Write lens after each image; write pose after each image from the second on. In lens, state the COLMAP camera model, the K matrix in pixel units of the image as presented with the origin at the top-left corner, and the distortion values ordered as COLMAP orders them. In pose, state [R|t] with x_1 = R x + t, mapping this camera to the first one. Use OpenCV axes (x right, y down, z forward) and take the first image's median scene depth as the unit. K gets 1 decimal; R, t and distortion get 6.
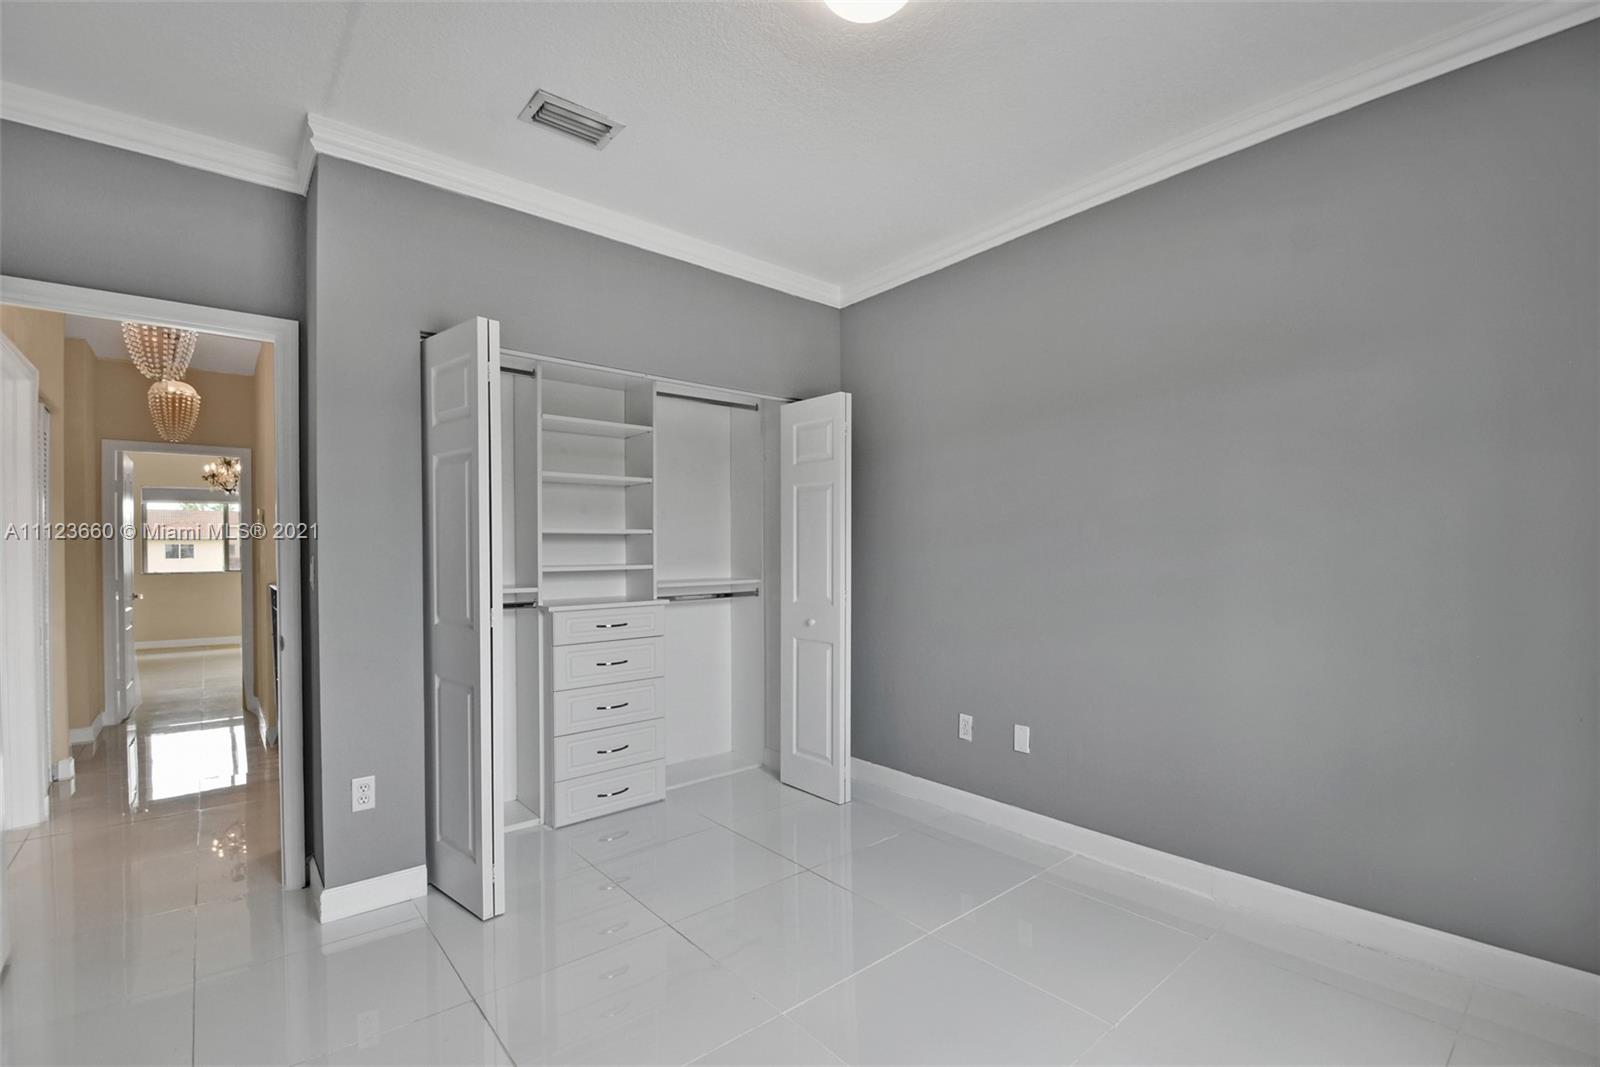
lens RADIAL K [[703.4, 0, 807.6], [0, 703.4, 558.8], [0, 0, 1]] dist [0.015820, -0.022676]
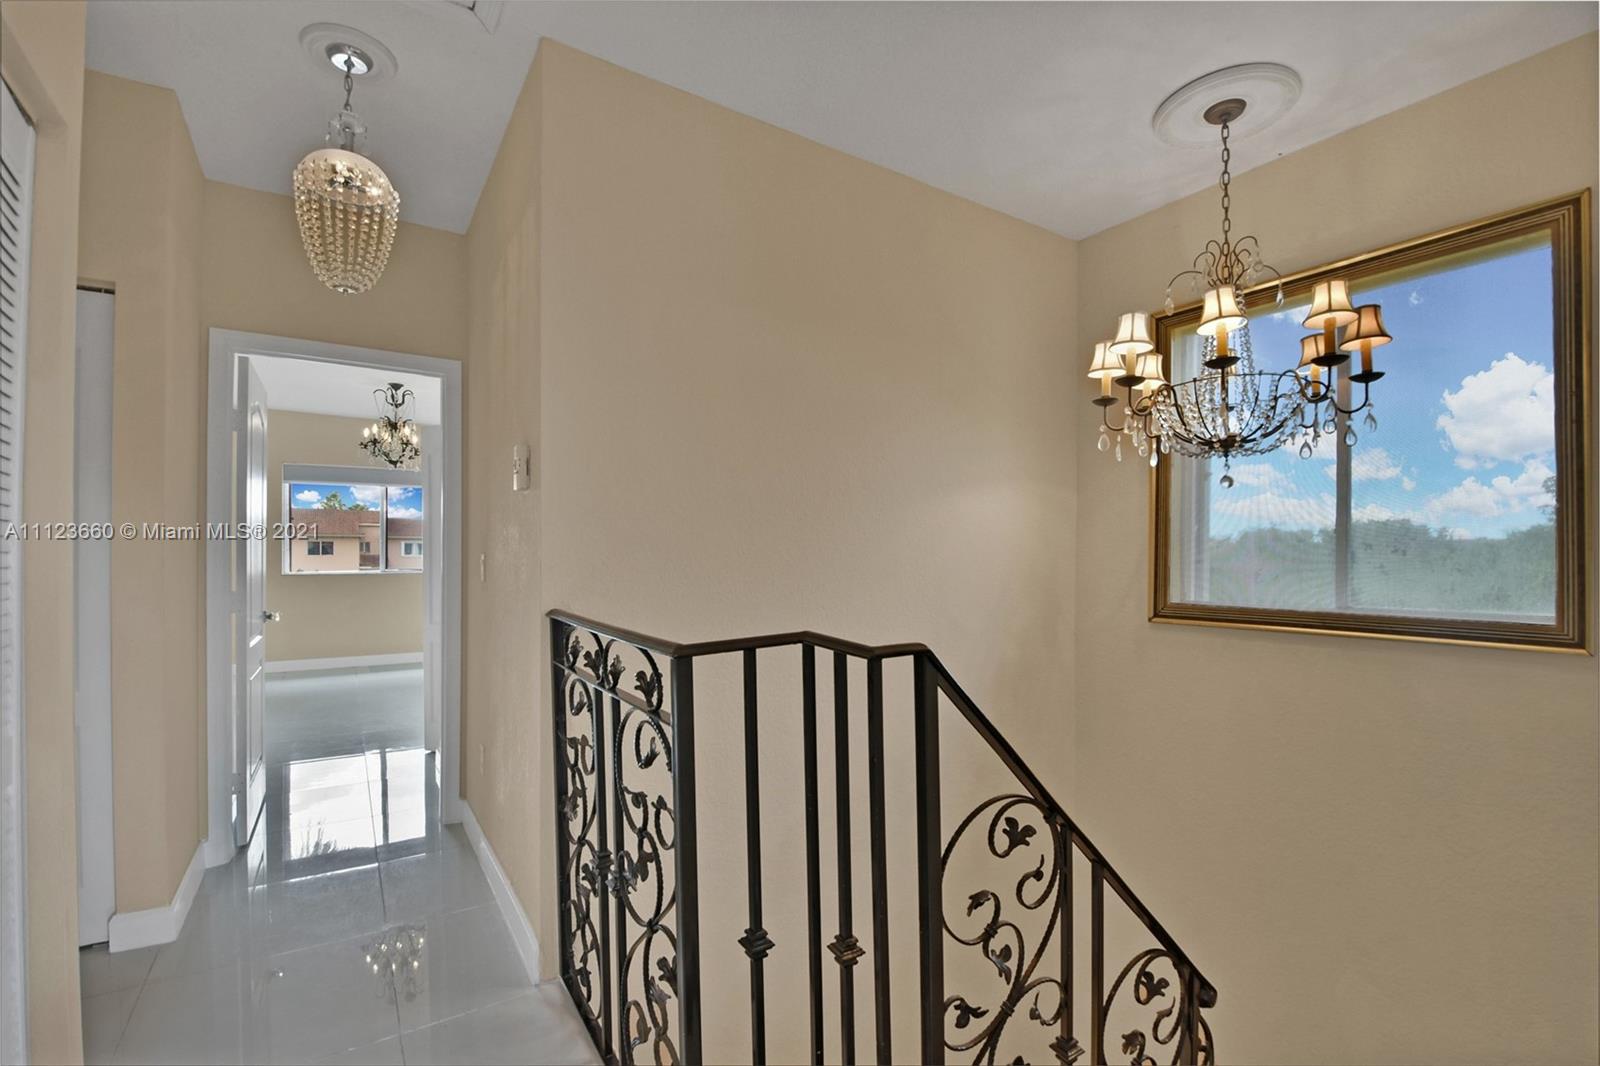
lens RADIAL K [[703.4, 0, 807.6], [0, 703.4, 558.3], [0, 0, 1]] dist [0.015820, -0.022676]
pose [[0.992569, 0.011884, -0.121100, -0.308452], [-0.012720, 0.999900, -0.006132, 0.000828], [0.121015, 0.007627, 0.992621, 0.328399]]
